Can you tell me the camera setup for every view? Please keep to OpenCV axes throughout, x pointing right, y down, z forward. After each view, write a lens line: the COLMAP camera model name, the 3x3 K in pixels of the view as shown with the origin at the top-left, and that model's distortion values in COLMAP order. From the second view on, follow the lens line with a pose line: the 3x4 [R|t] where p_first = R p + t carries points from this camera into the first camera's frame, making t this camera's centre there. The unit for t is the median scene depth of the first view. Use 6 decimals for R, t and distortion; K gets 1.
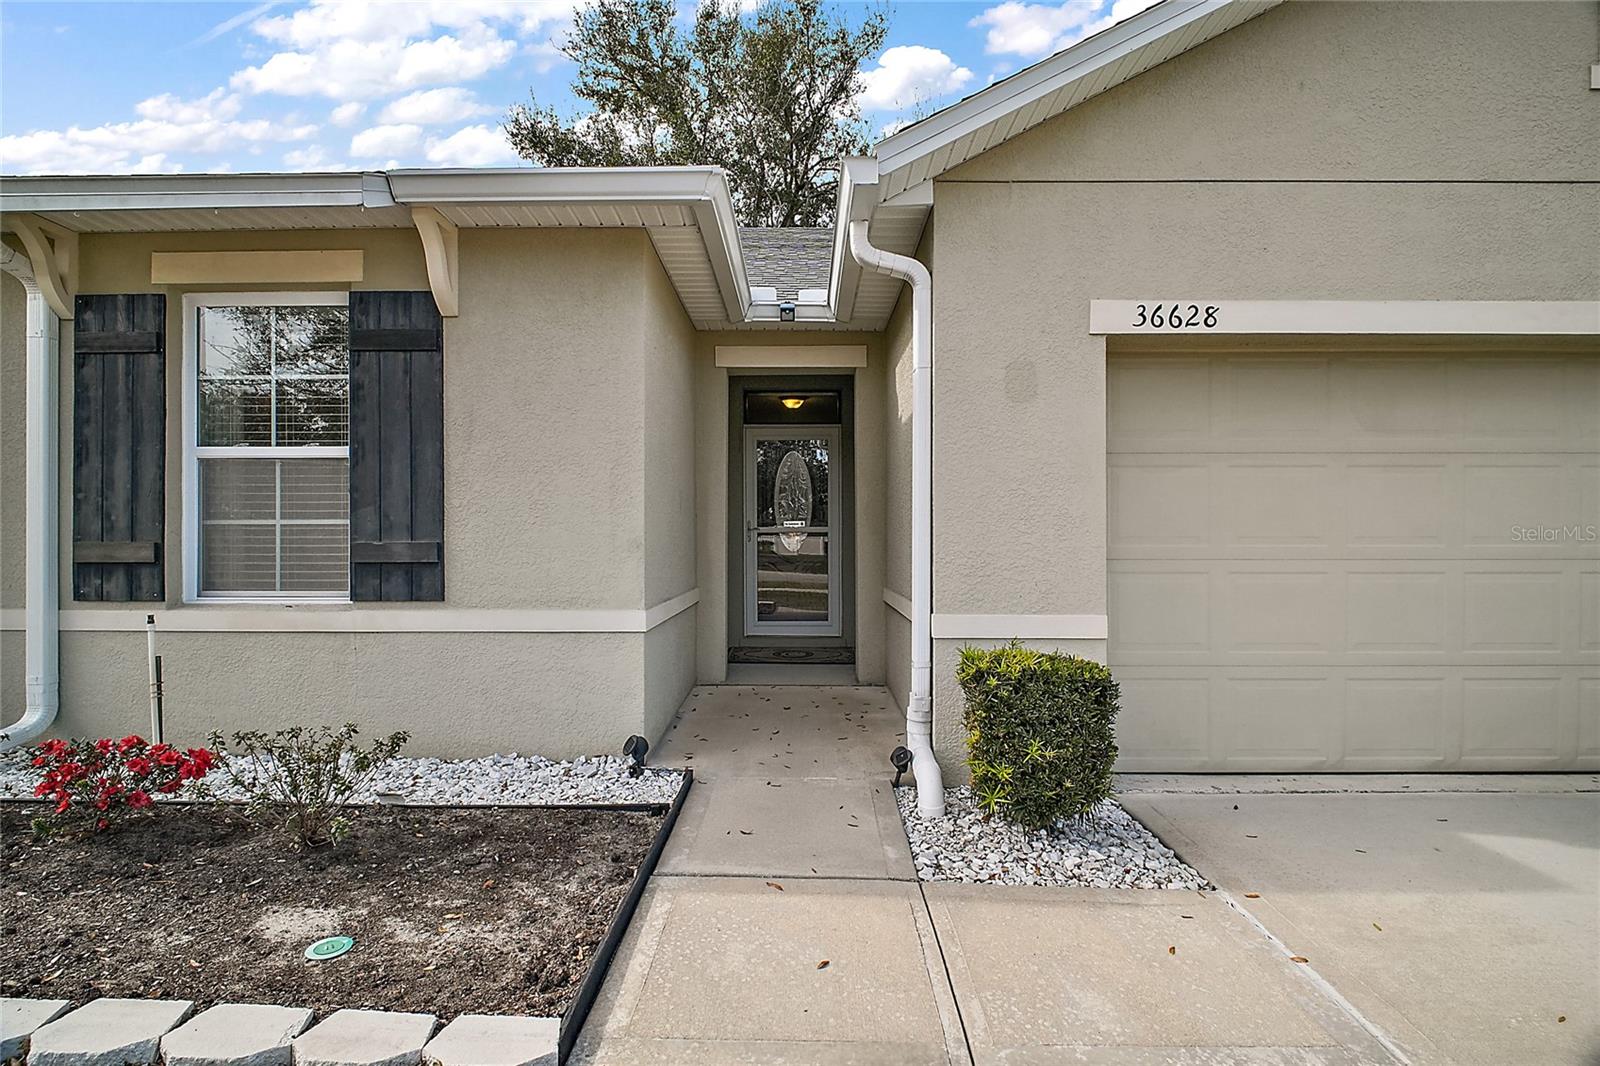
lens RADIAL K [[745.5, 0, 804.9], [0, 745.5, 547.1], [0, 0, 1]] dist [-0.003598, -0.001463]
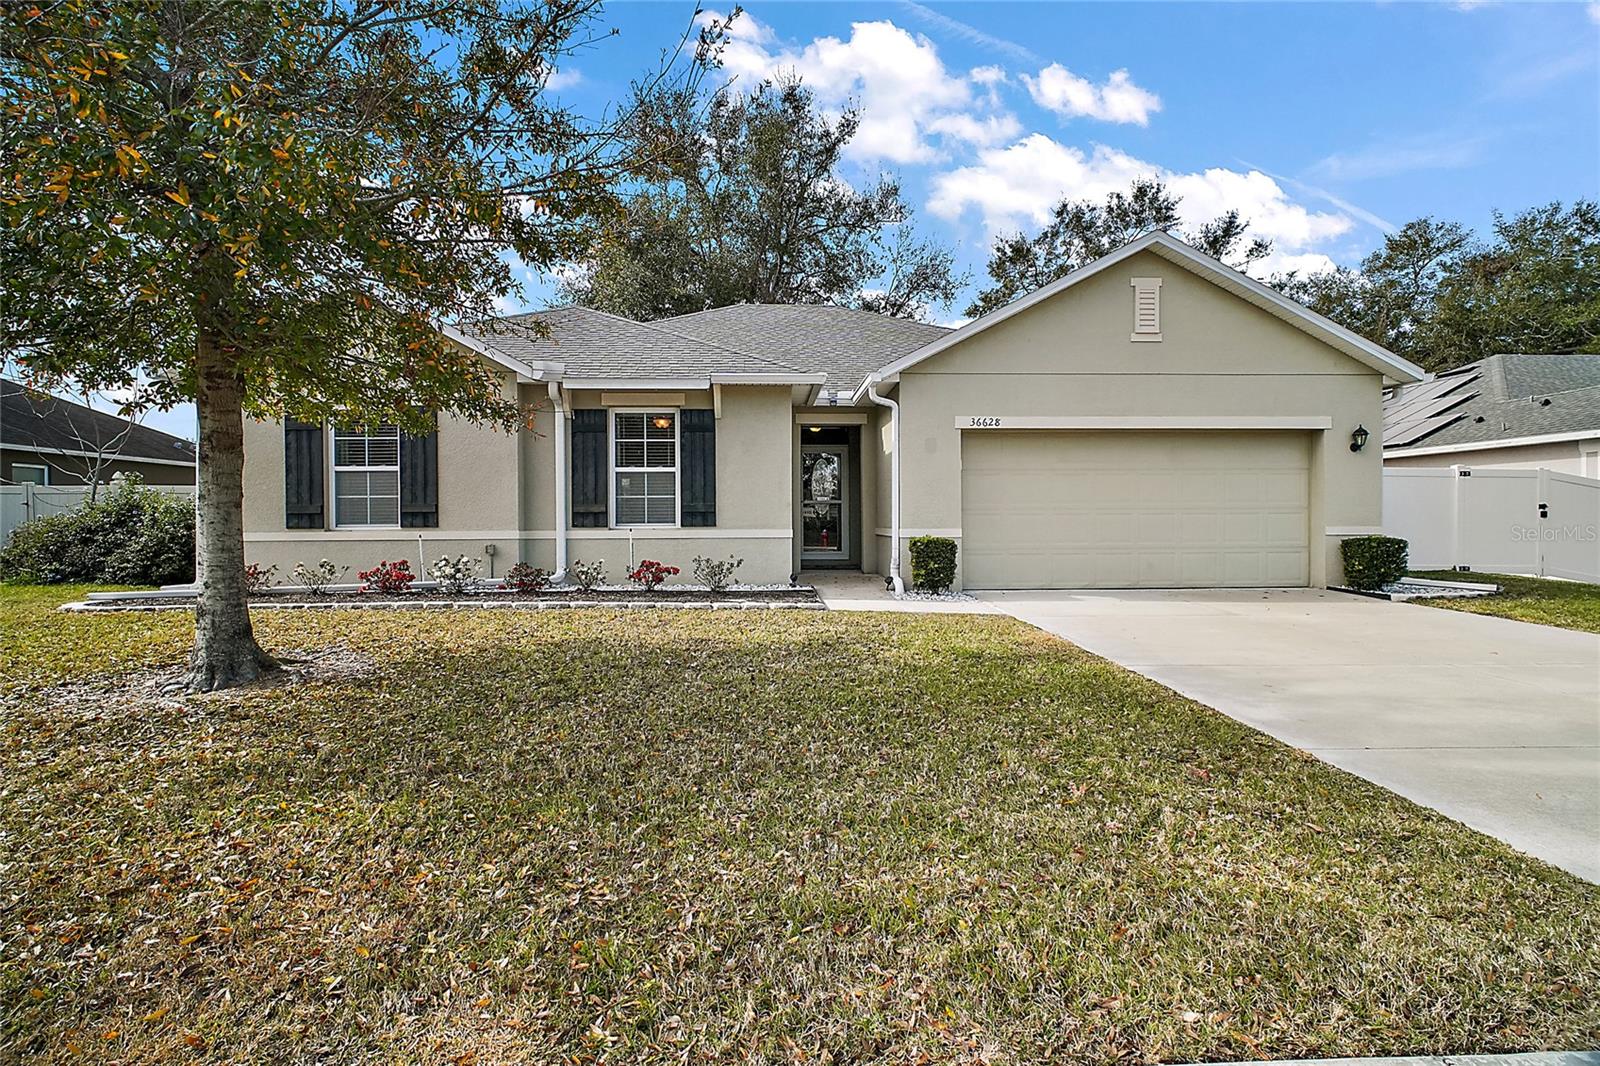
lens RADIAL K [[745.5, 0, 801.0], [0, 745.5, 541.2], [0, 0, 1]] dist [-0.003598, -0.001463]
pose [[0.998761, -0.006792, 0.049297, -0.314792], [0.005811, 0.999783, 0.020016, 0.073889], [-0.049422, -0.019705, 0.998584, -1.657767]]
